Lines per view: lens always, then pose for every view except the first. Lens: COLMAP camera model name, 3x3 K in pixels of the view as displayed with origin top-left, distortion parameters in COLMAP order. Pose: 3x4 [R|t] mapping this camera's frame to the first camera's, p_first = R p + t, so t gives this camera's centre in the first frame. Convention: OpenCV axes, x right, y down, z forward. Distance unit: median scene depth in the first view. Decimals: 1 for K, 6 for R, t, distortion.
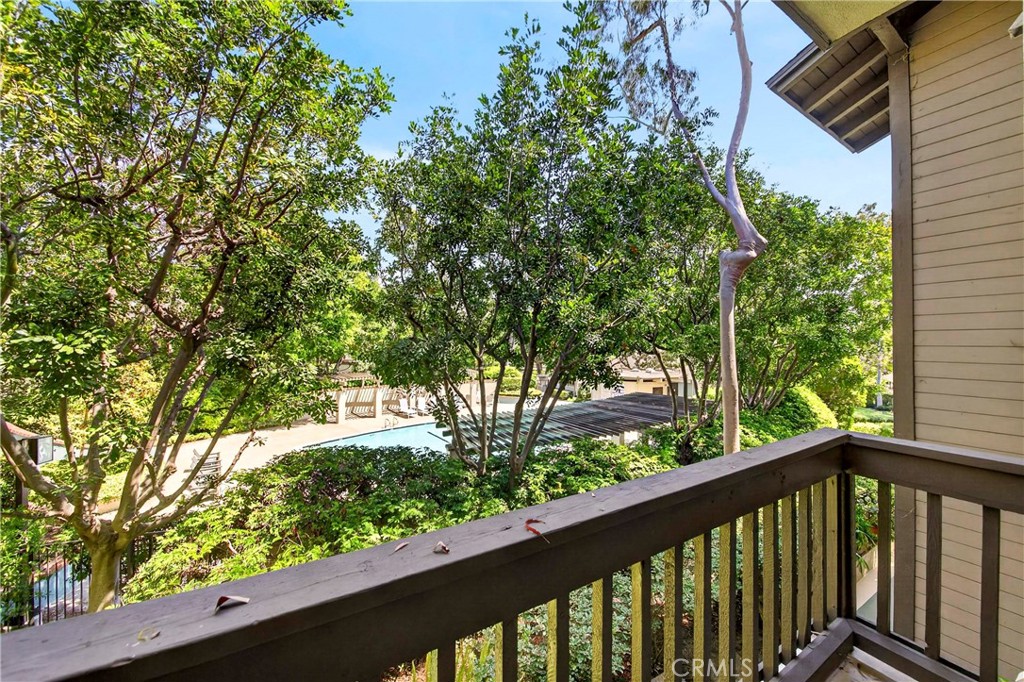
lens RADIAL K [[369.6, 0, 517.7], [0, 369.6, 340.9], [0, 0, 1]] dist [-0.001411, -0.000137]
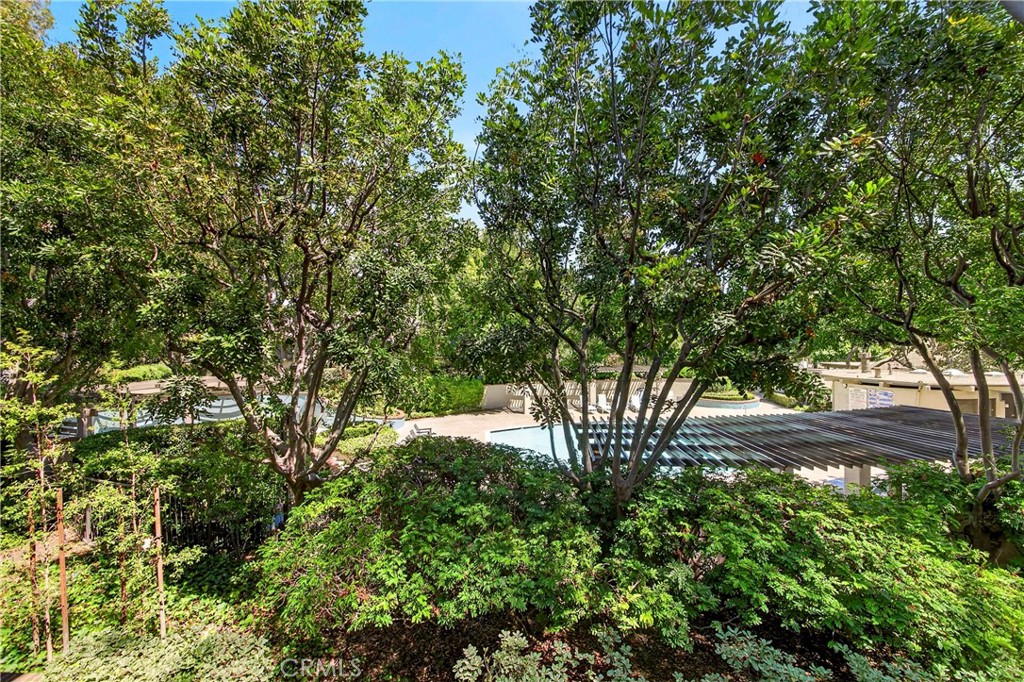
lens RADIAL K [[369.6, 0, 517.7], [0, 369.6, 340.9], [0, 0, 1]] dist [-0.001411, -0.000137]
pose [[0.848483, -0.022059, -0.528763, 0.170162], [0.027205, 0.999628, 0.001952, 0.012965], [0.528523, -0.016041, 0.848767, 0.171660]]
